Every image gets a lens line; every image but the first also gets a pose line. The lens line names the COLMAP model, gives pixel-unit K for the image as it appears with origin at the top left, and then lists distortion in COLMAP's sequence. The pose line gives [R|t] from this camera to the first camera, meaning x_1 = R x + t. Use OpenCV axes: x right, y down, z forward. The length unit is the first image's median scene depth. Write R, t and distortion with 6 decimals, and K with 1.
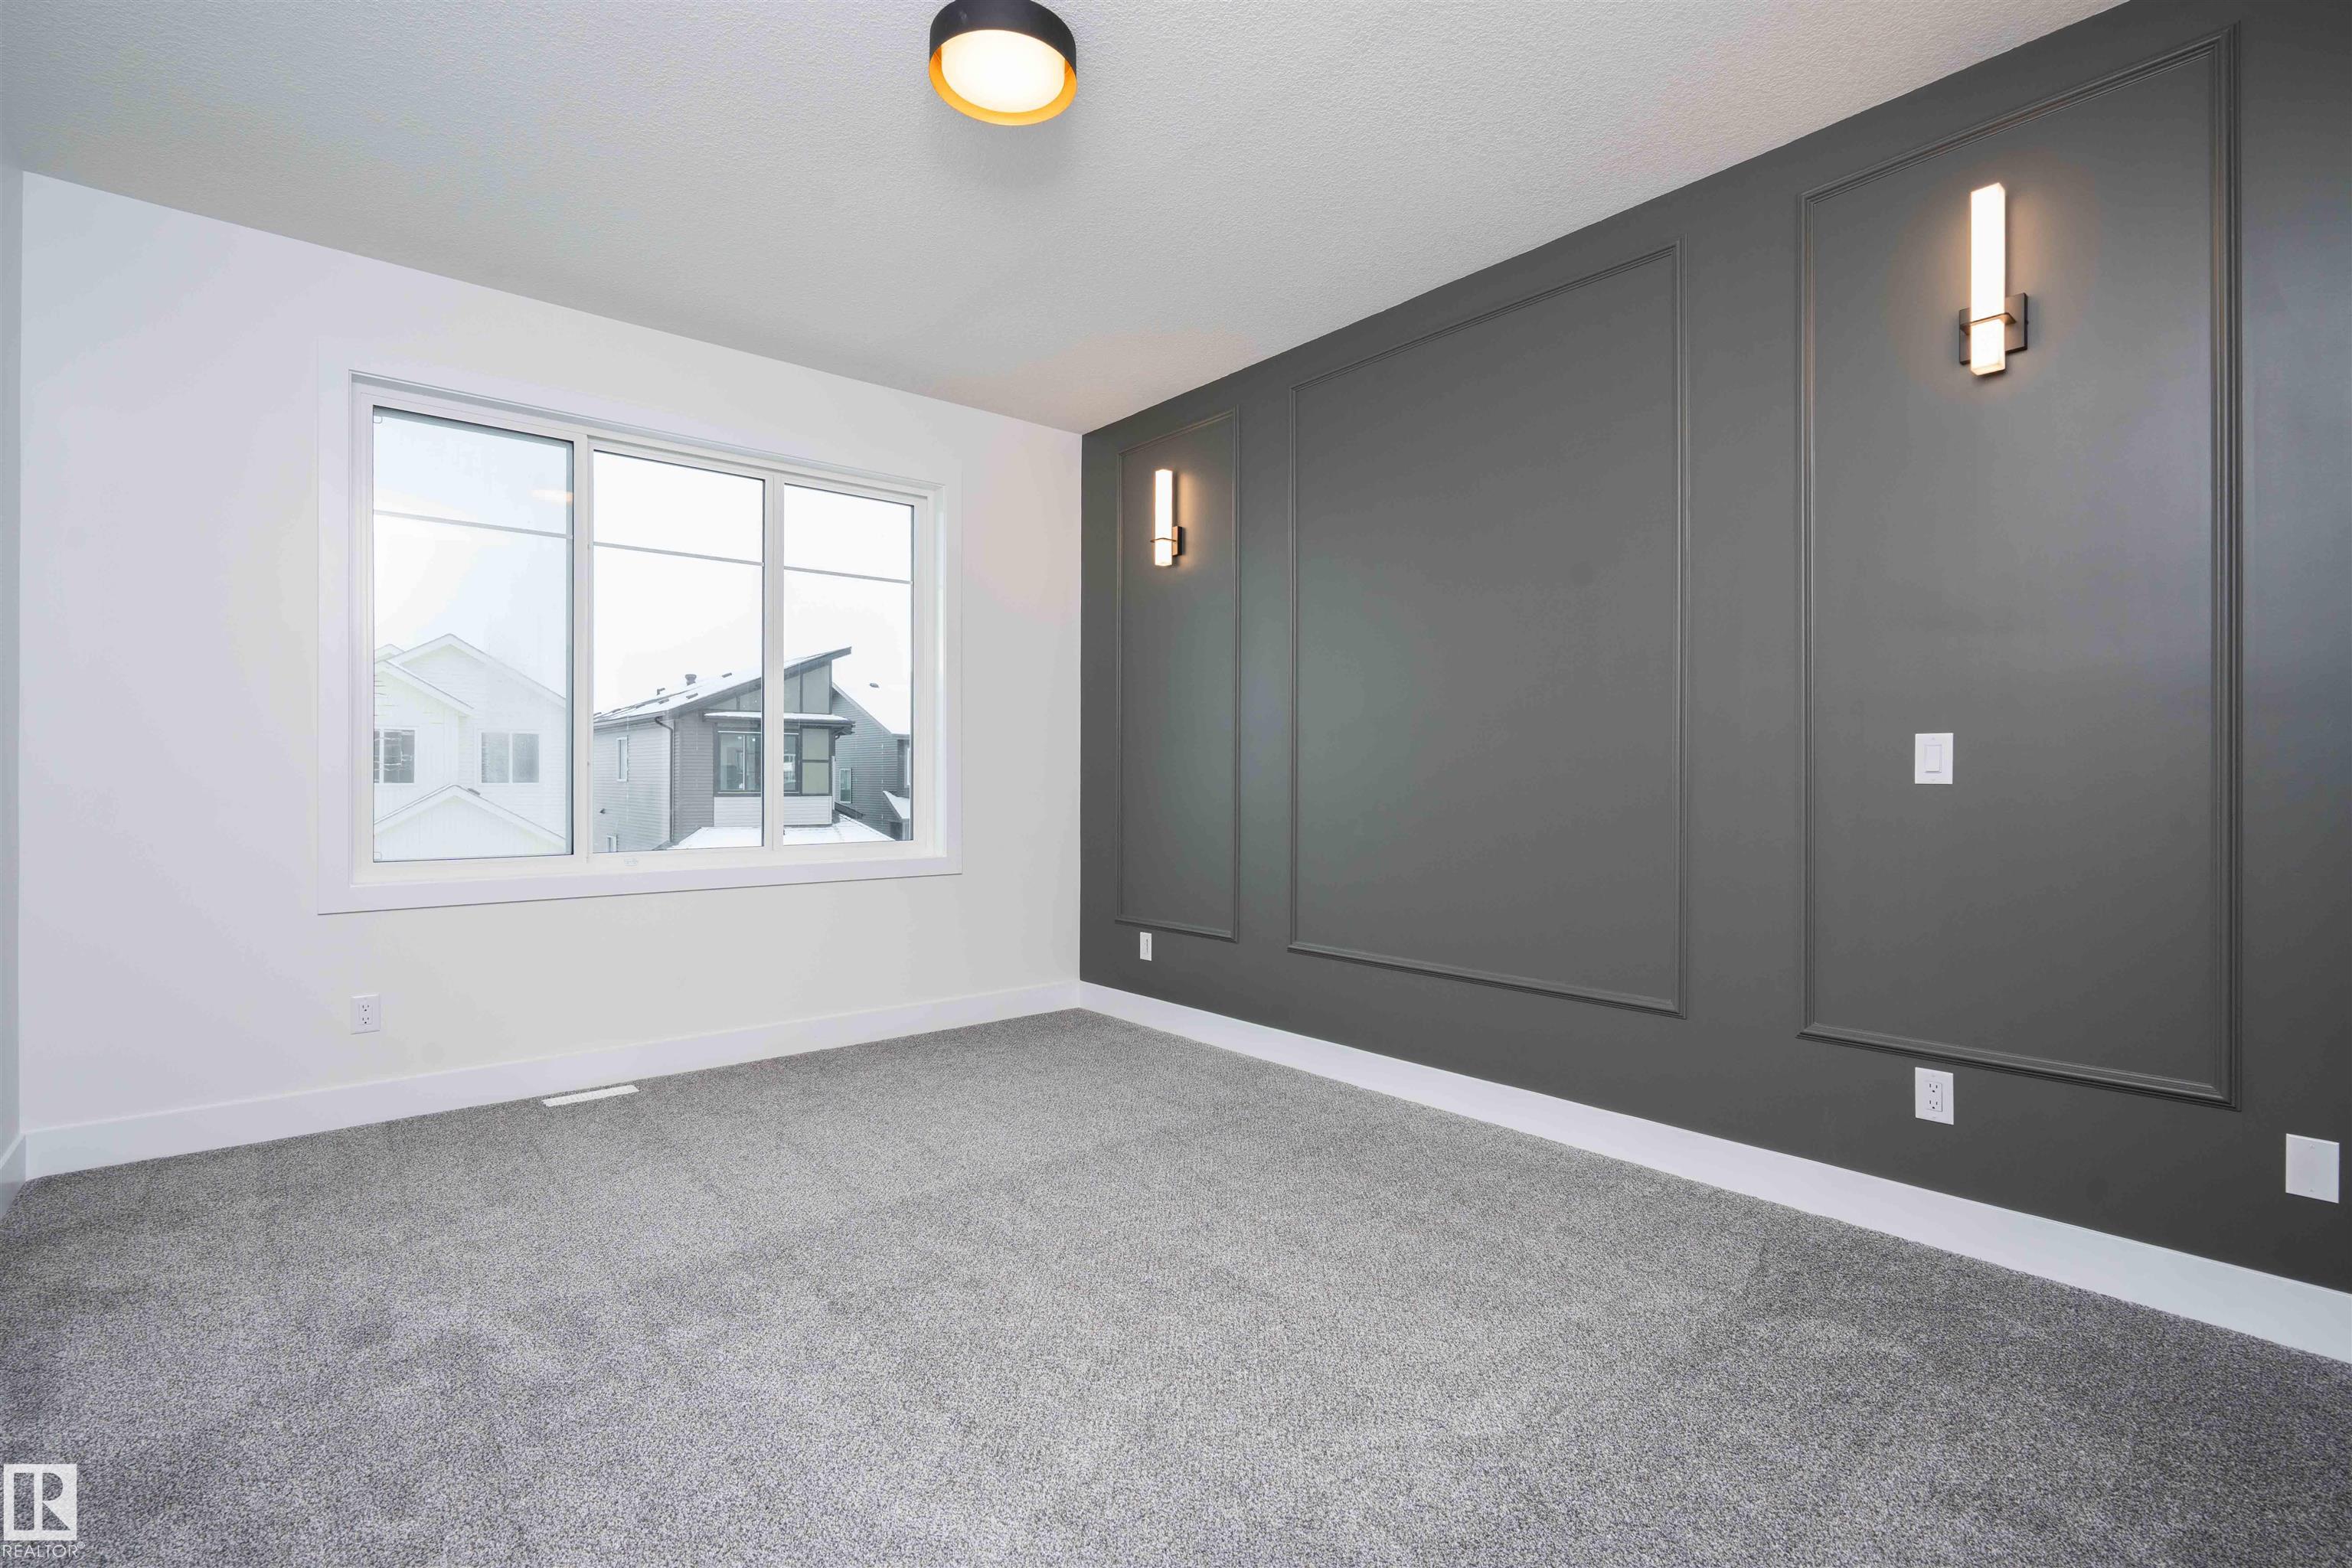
lens RADIAL K [[1098.8, 0, 1176.0], [0, 1098.8, 784.0], [0, 0, 1]] dist [0.000000, 0.000088]
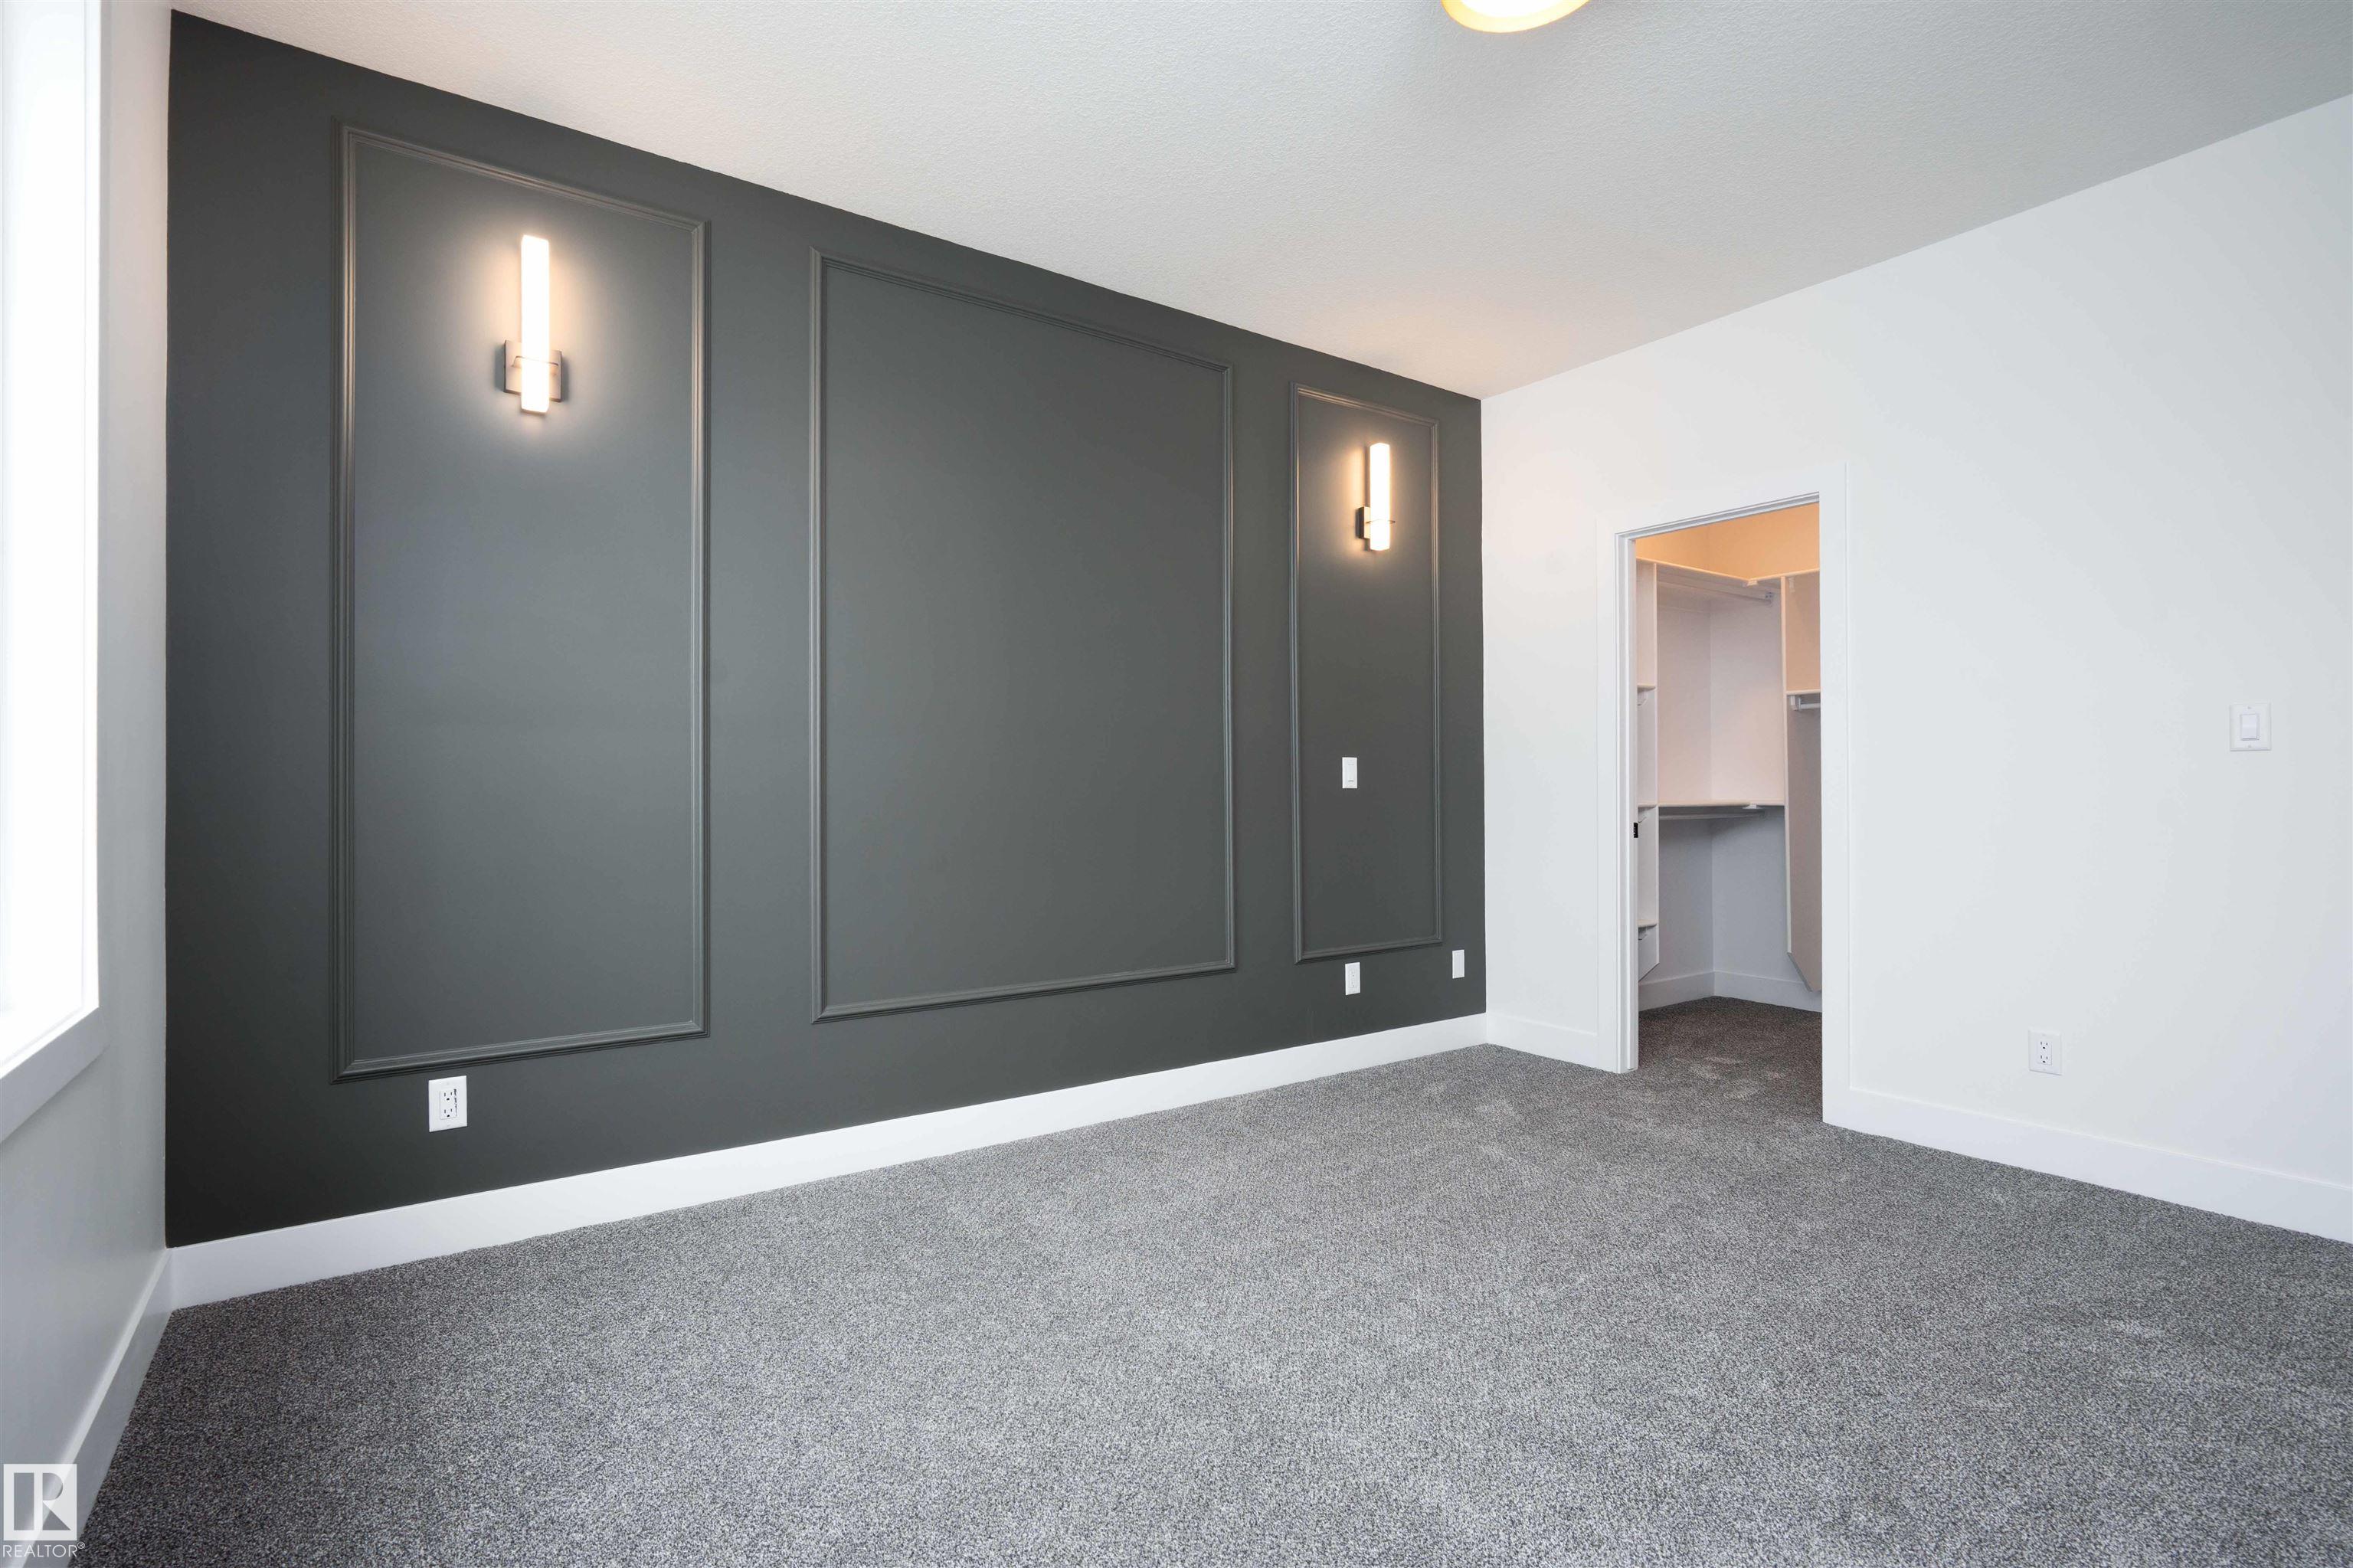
lens RADIAL K [[1059.9, 0, 1170.8], [0, 1059.9, 800.8], [0, 0, 1]] dist [-0.002775, 0.000180]
pose [[0.108817, -0.014063, 0.993962, -0.846923], [0.007478, 0.999883, 0.013328, -0.004723], [-0.994034, 0.005983, 0.108909, 1.020984]]
